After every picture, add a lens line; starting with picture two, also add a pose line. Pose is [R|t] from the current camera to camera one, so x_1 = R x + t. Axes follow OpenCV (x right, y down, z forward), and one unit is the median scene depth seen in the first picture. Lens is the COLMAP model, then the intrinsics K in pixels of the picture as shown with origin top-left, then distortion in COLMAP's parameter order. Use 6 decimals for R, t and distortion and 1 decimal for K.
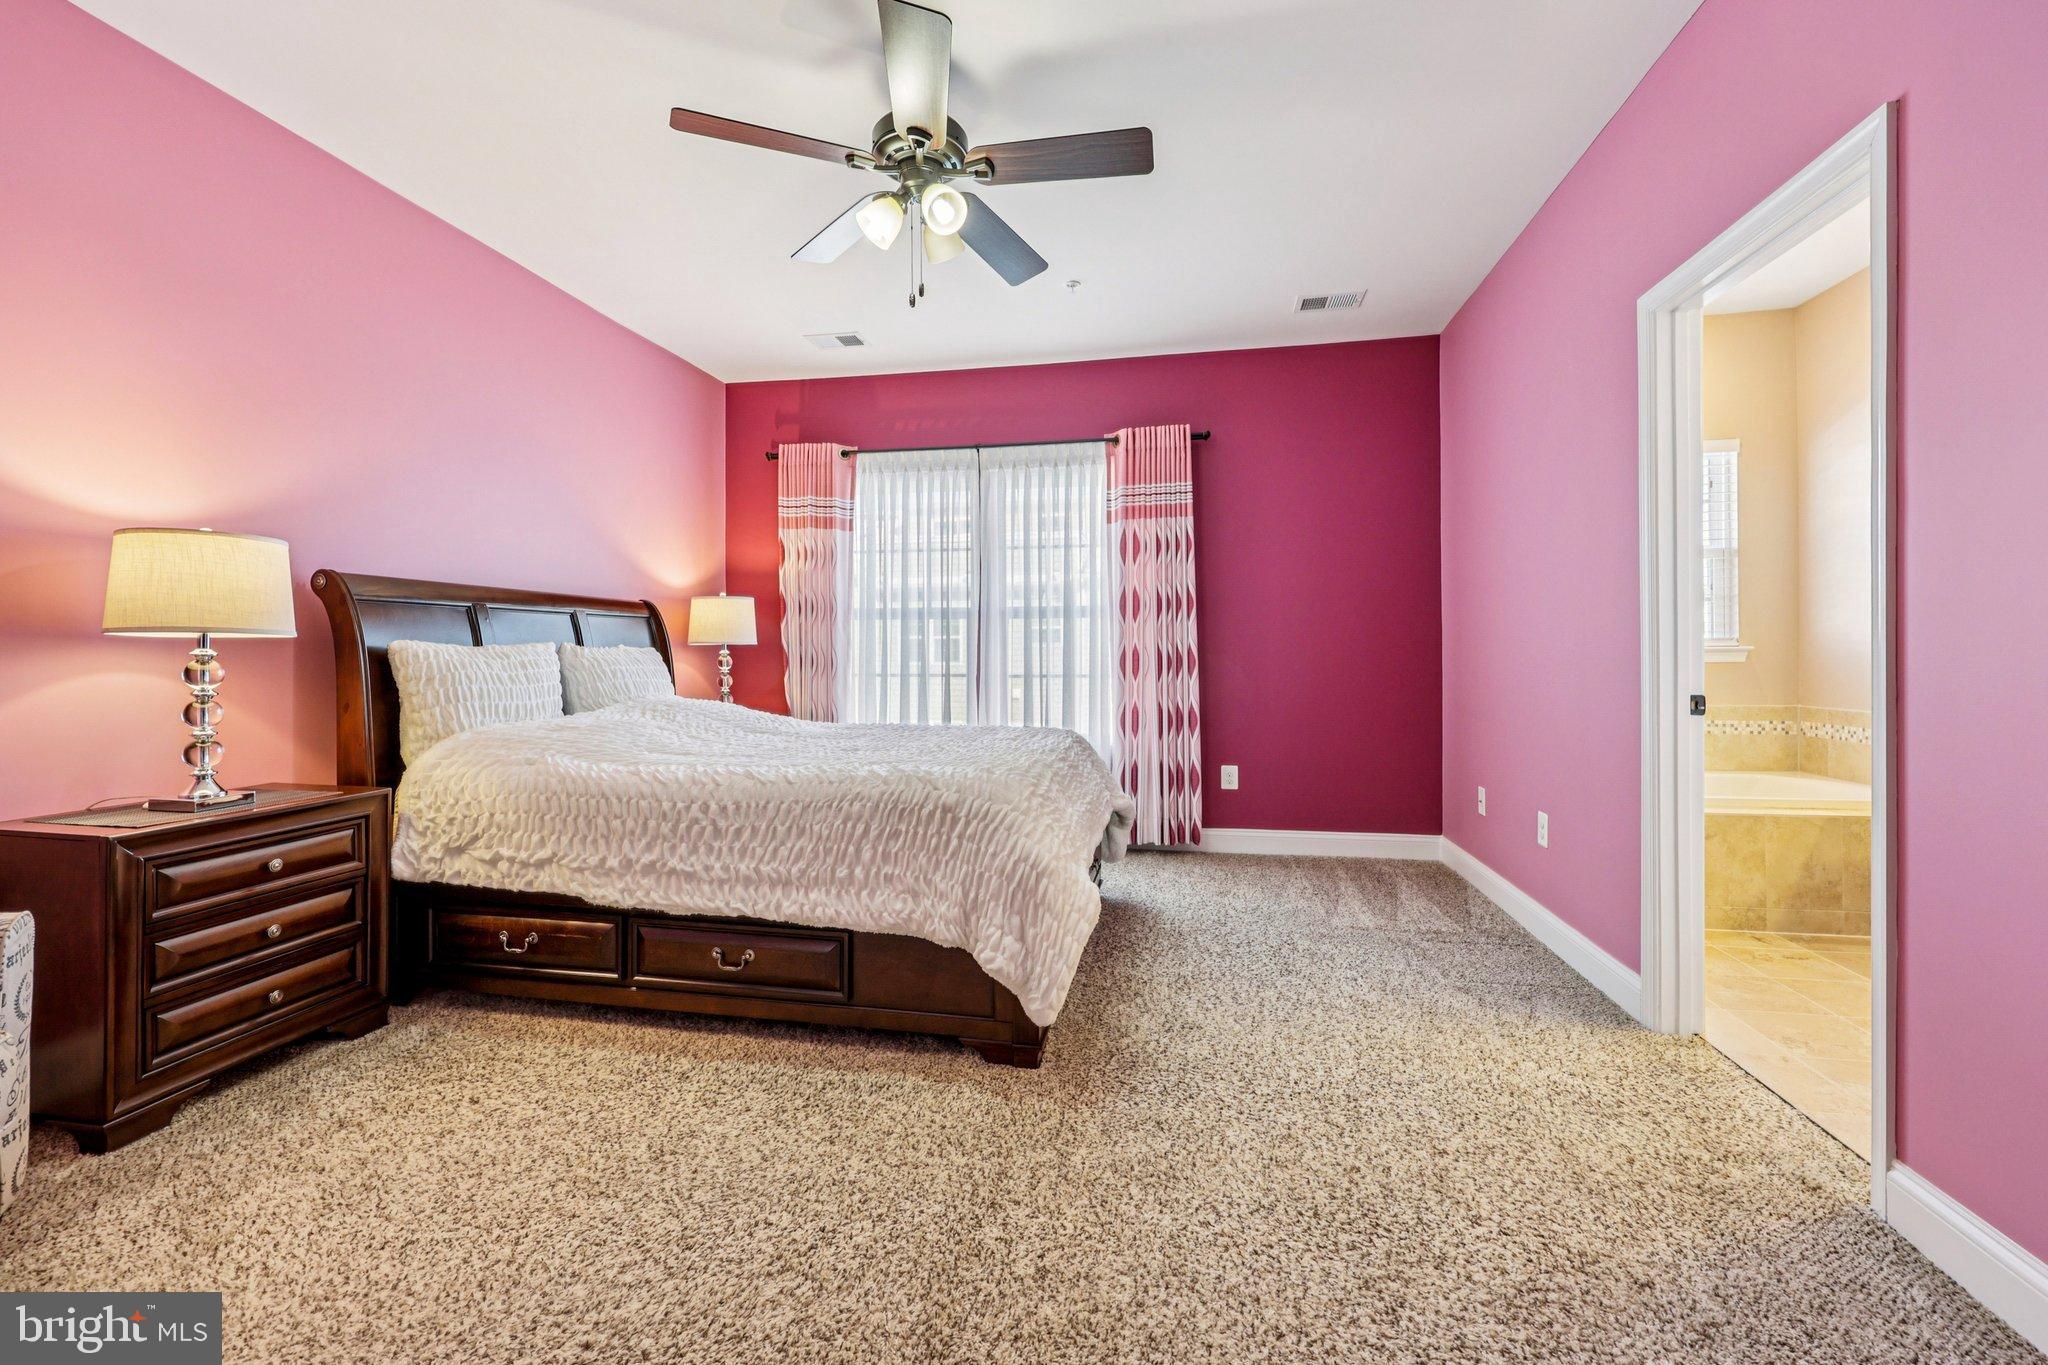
lens RADIAL K [[835.8, 0, 1028.3], [0, 835.8, 652.3], [0, 0, 1]] dist [0.005839, -0.000133]
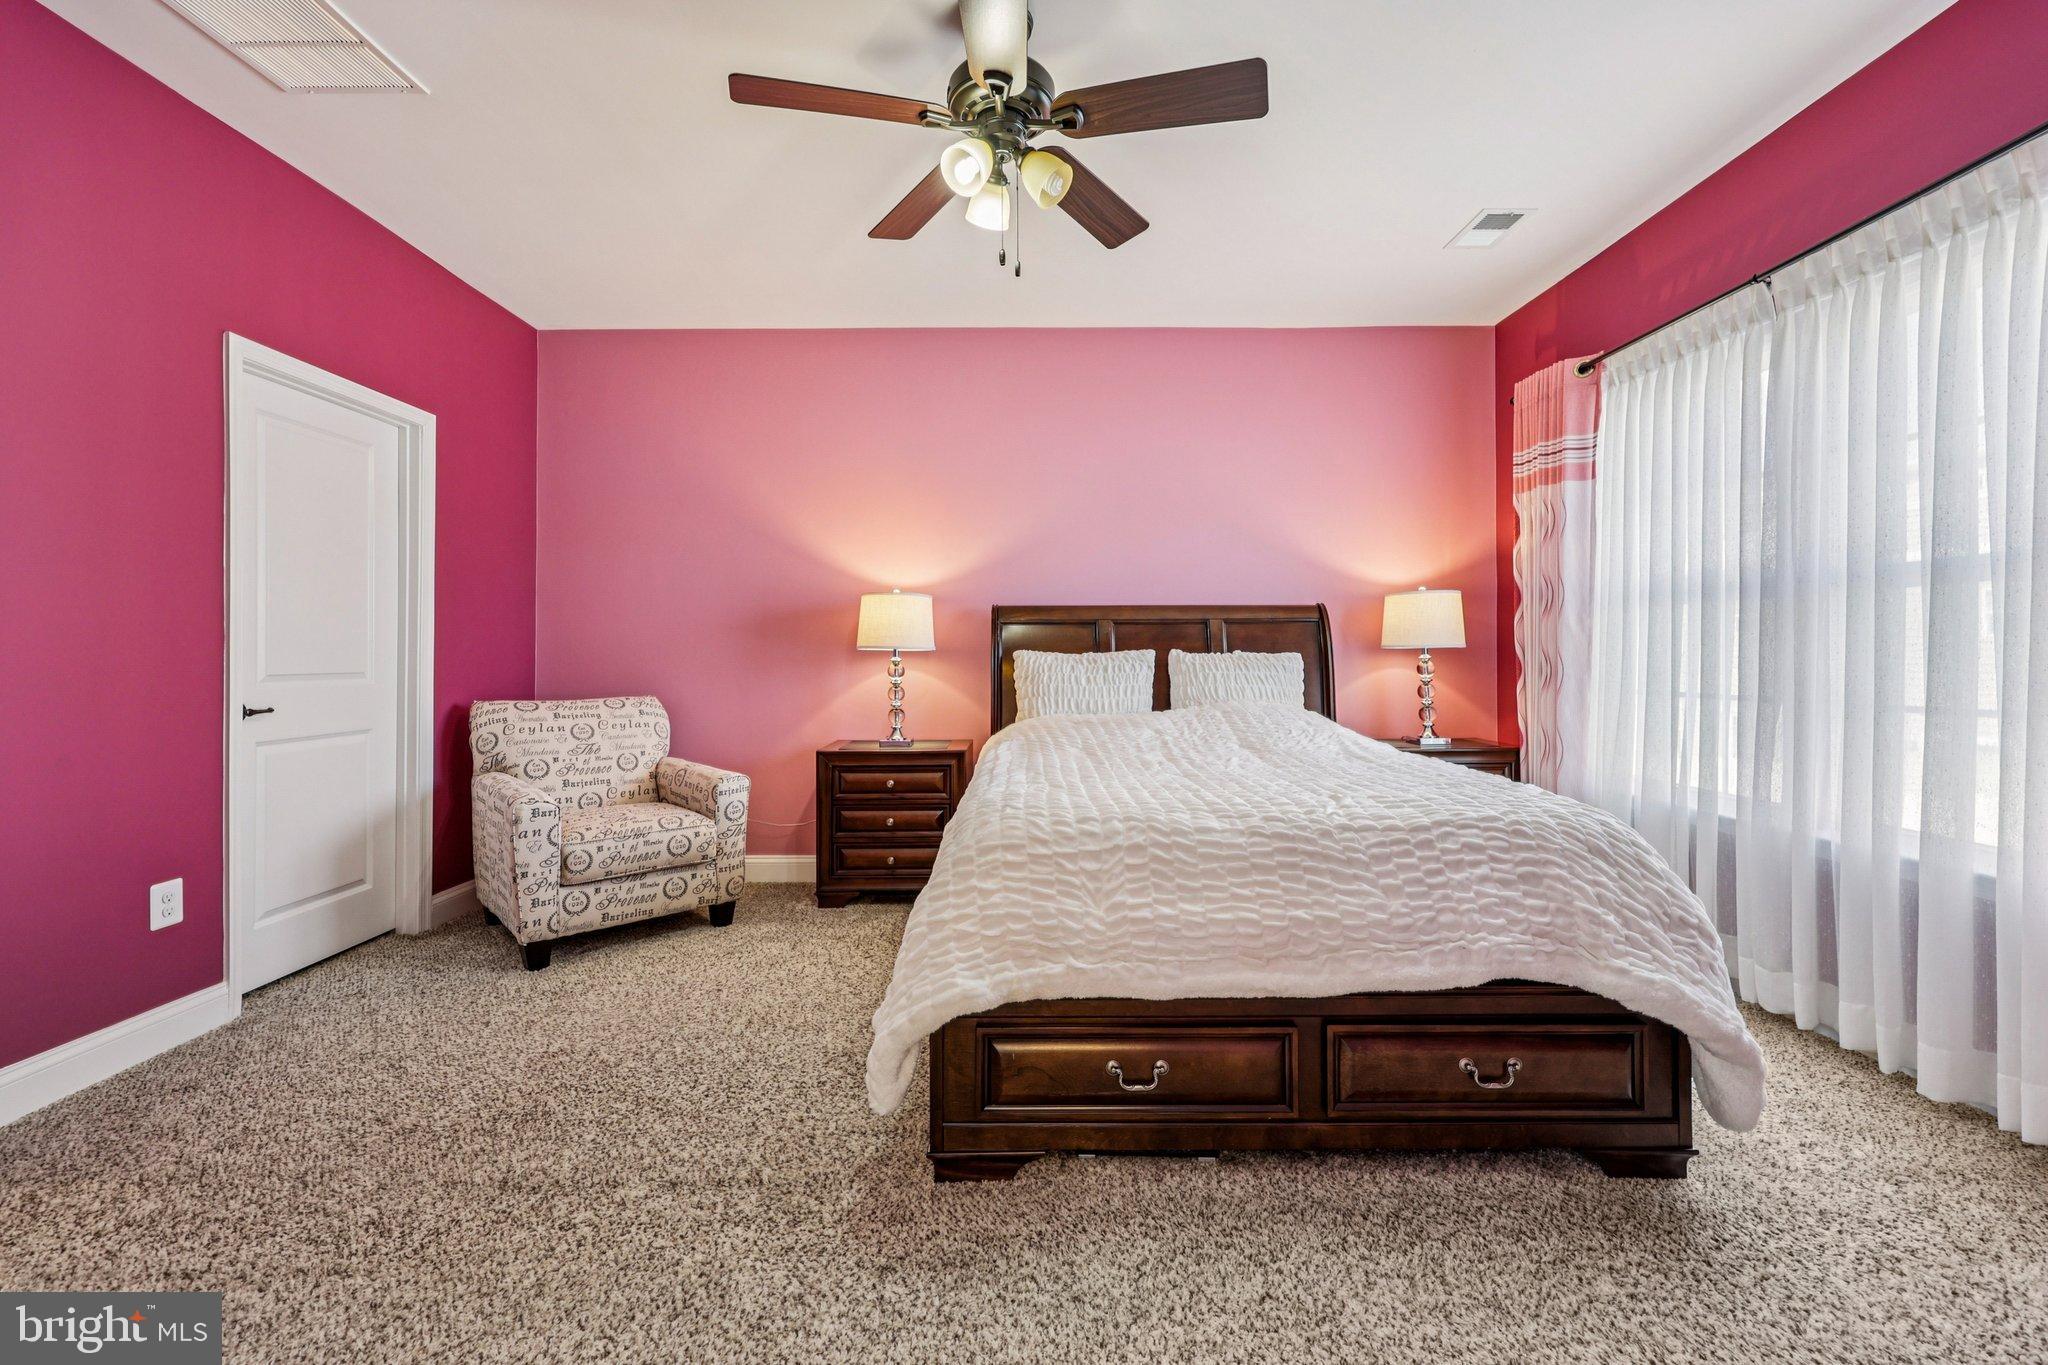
lens RADIAL K [[835.8, 0, 1016.6], [0, 835.8, 650.9], [0, 0, 1]] dist [0.005839, -0.000133]
pose [[0.186416, -0.003416, -0.982465, 0.370691], [0.003688, 0.999989, -0.002777, -0.005516], [0.982464, -0.003106, 0.186426, 0.417587]]
